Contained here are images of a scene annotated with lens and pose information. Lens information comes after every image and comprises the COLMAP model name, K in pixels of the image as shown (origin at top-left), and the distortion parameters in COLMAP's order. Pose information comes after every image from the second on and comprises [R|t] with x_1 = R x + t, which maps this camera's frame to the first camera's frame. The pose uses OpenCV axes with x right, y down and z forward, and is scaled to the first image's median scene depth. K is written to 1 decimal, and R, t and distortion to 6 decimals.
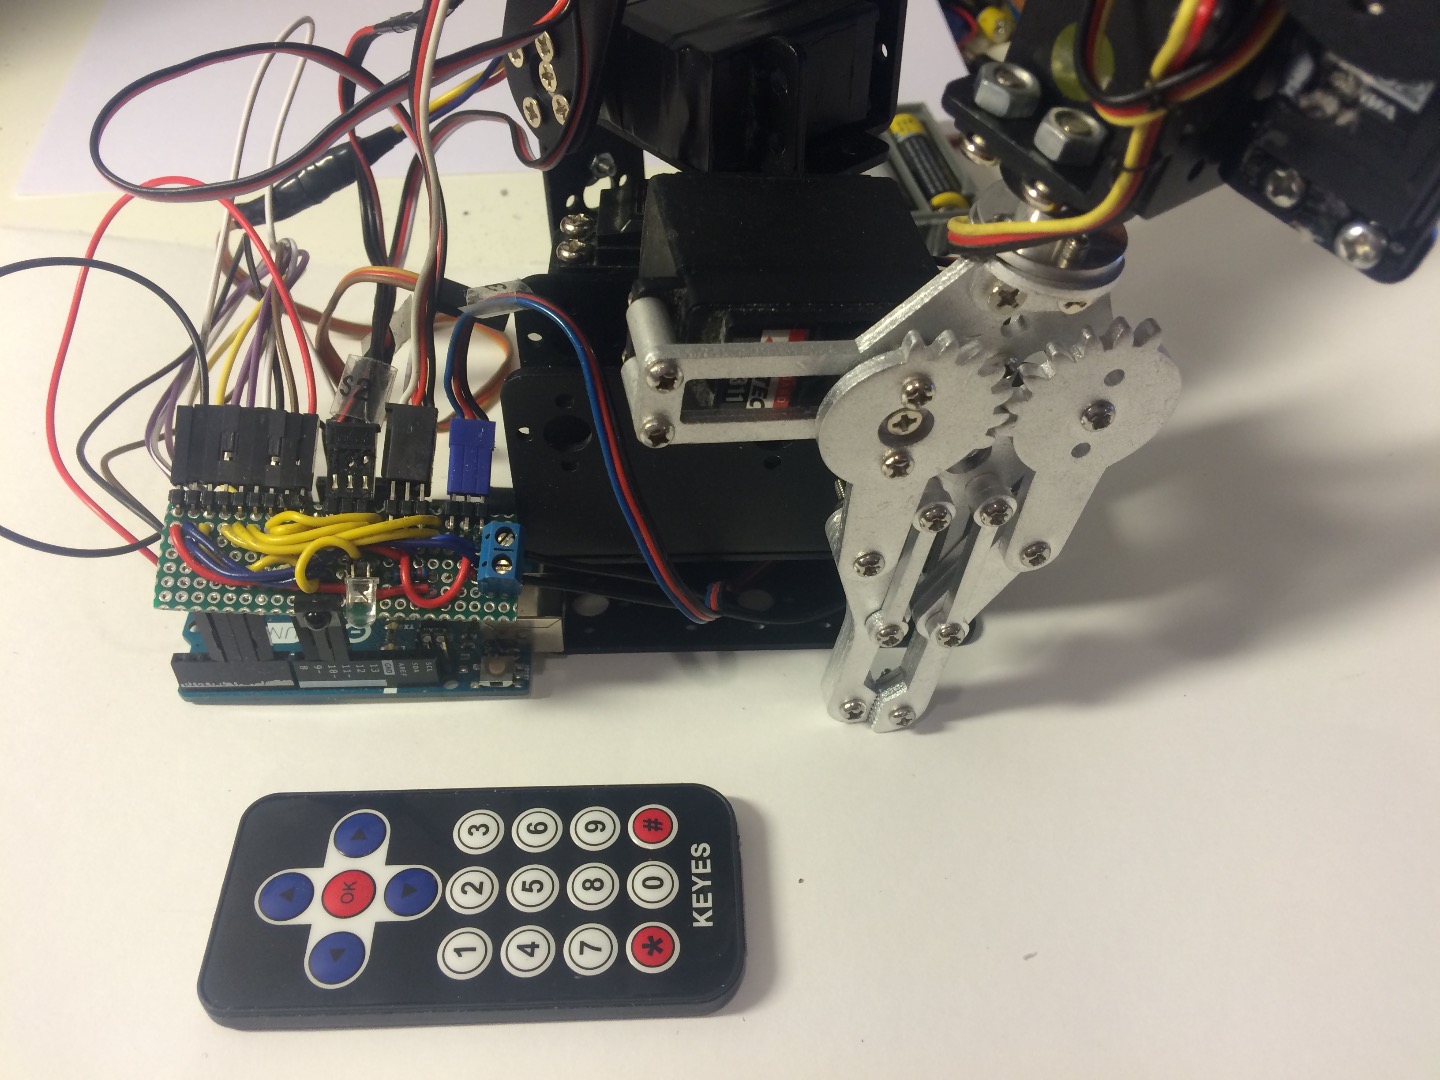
lens RADIAL K [[1239.7, 0, 723.6], [0, 1239.7, 539.3], [0, 0, 1]] dist [0.047727, -0.077317]
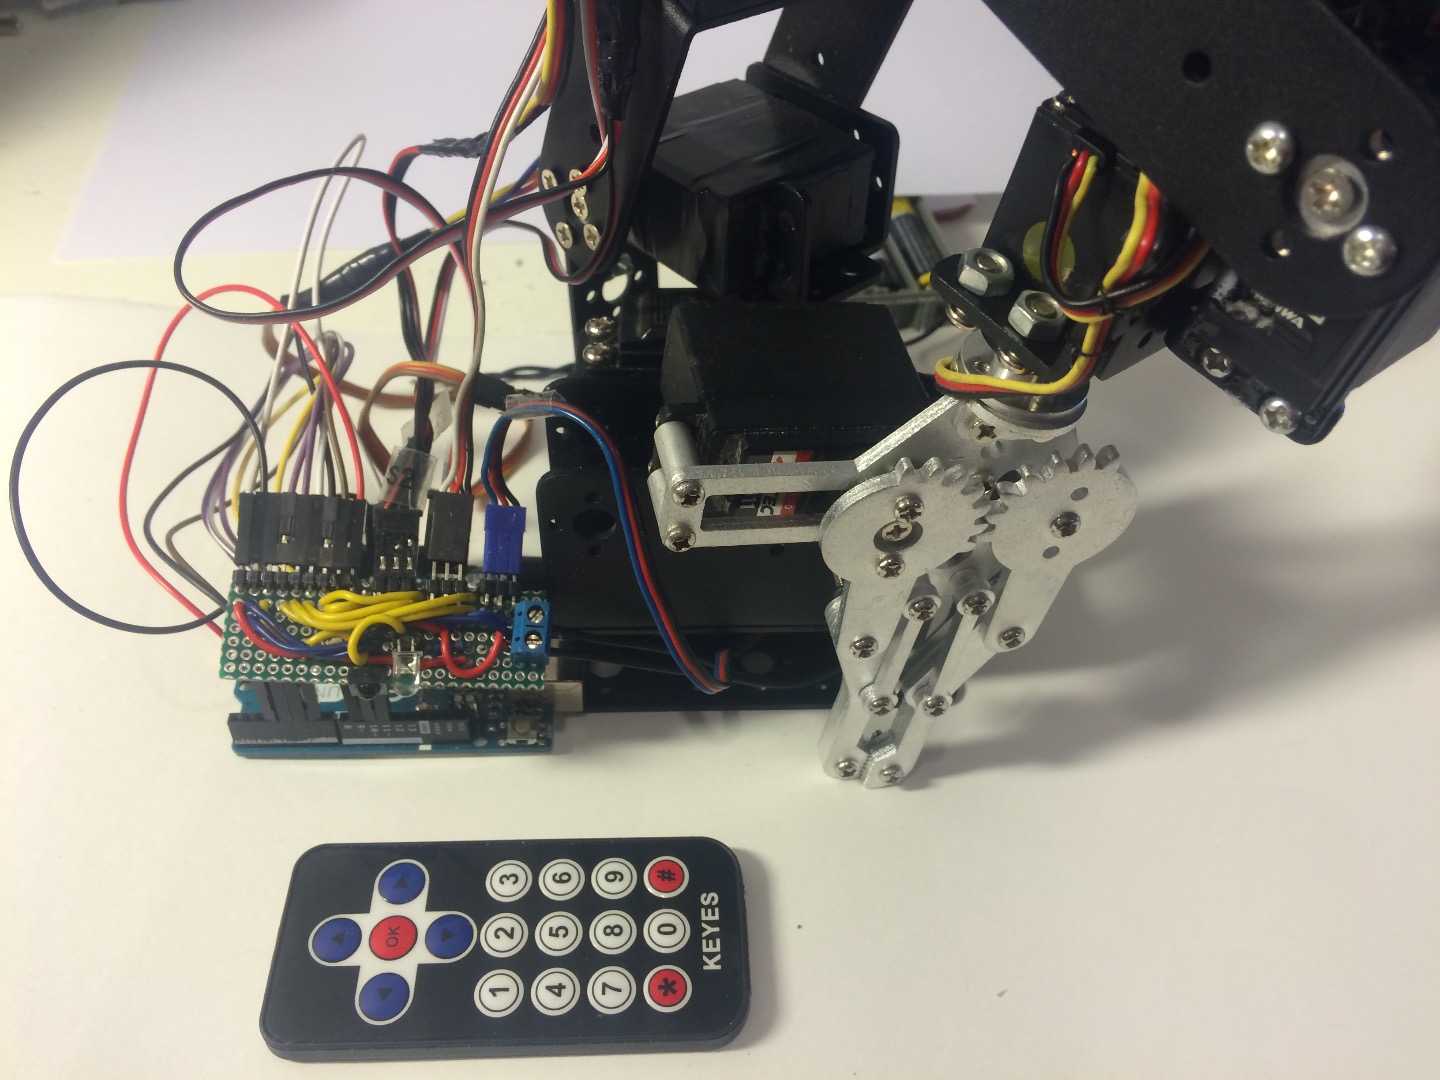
lens RADIAL K [[1239.7, 0, 719.9], [0, 1239.7, 531.1], [0, 0, 1]] dist [0.047727, -0.077317]
pose [[0.999922, 0.008155, 0.009454, -0.022841], [-0.008025, 0.999873, -0.013761, -0.063741], [-0.009565, 0.013685, 0.999861, -0.115889]]
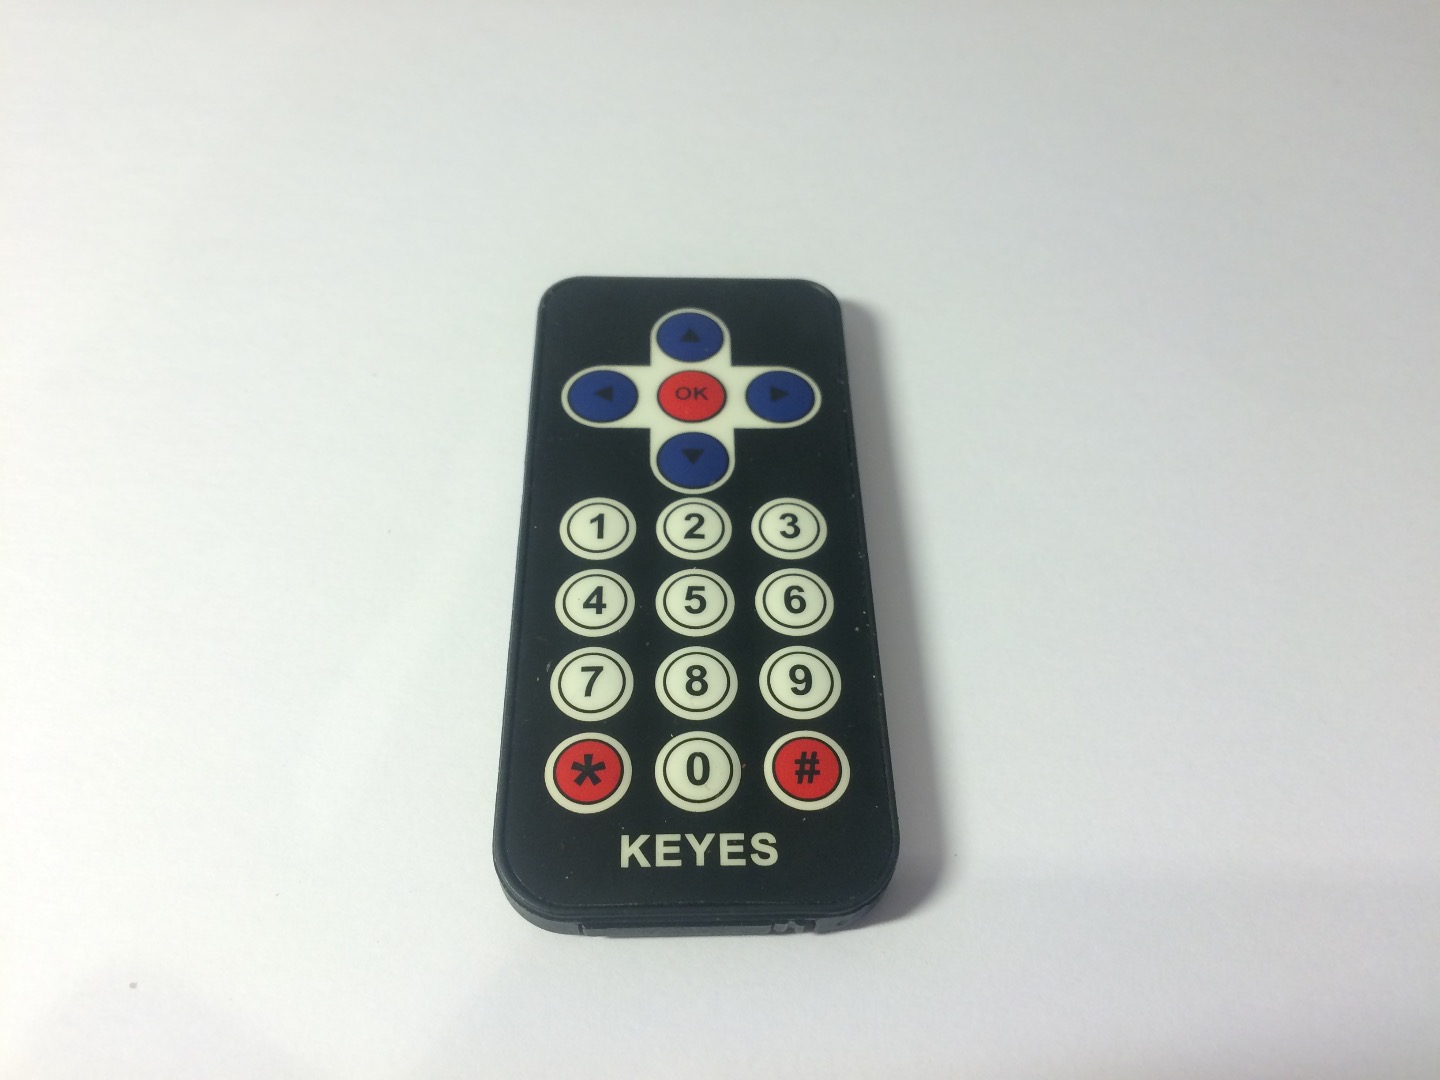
lens RADIAL K [[1239.7, 0, 719.2], [0, 1239.7, 538.4], [0, 0, 1]] dist [0.047727, -0.077317]
pose [[-0.011554, 0.809992, -0.586327, 0.202361], [-0.749525, 0.381112, 0.541264, -0.096776], [0.661876, 0.445720, 0.602706, 0.591142]]
